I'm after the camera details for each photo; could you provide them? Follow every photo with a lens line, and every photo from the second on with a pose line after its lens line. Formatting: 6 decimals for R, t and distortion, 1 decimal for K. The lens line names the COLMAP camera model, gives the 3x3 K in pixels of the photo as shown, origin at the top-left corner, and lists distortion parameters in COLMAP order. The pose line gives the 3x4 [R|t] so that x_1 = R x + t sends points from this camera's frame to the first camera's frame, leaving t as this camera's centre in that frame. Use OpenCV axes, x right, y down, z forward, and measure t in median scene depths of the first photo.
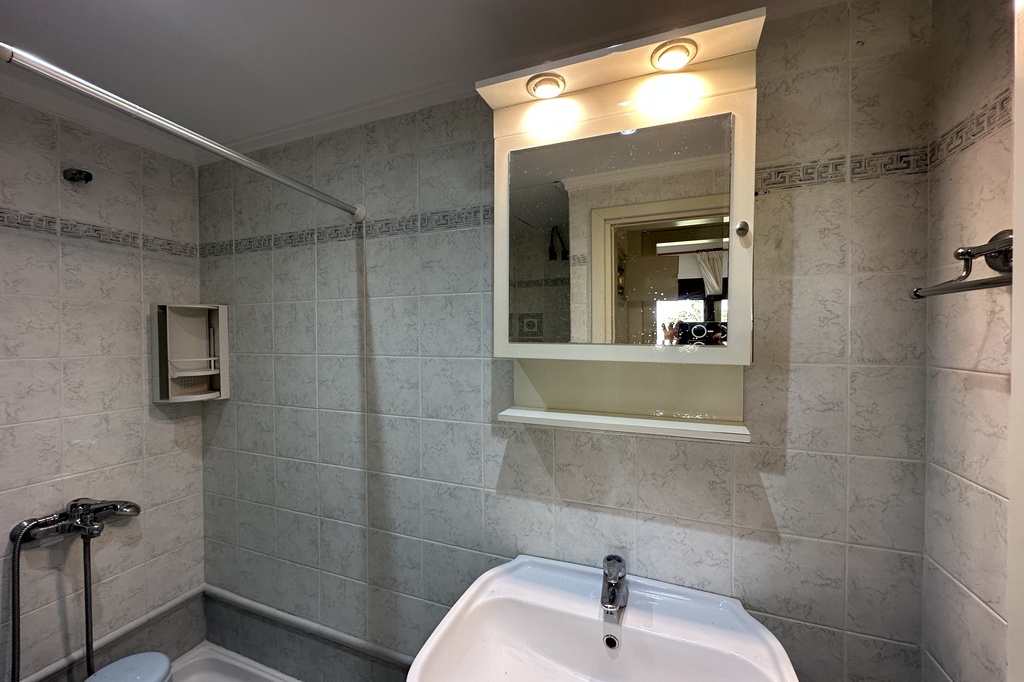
lens RADIAL K [[410.6, 0, 511.1], [0, 410.6, 347.4], [0, 0, 1]] dist [-0.000658, 0.000623]
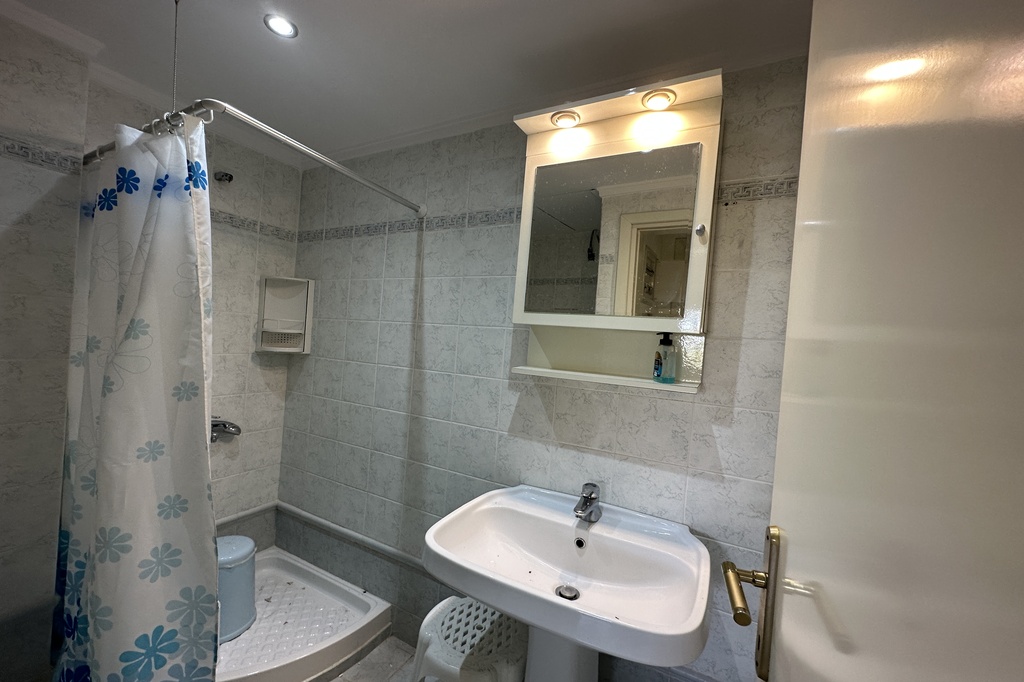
lens RADIAL K [[410.6, 0, 494.0], [0, 410.6, 337.0], [0, 0, 1]] dist [-0.000658, 0.000623]
pose [[0.985189, 0.077880, -0.152765, 0.077983], [-0.082528, 0.996292, -0.024317, 0.078458], [0.150305, 0.036565, 0.987963, -0.217502]]
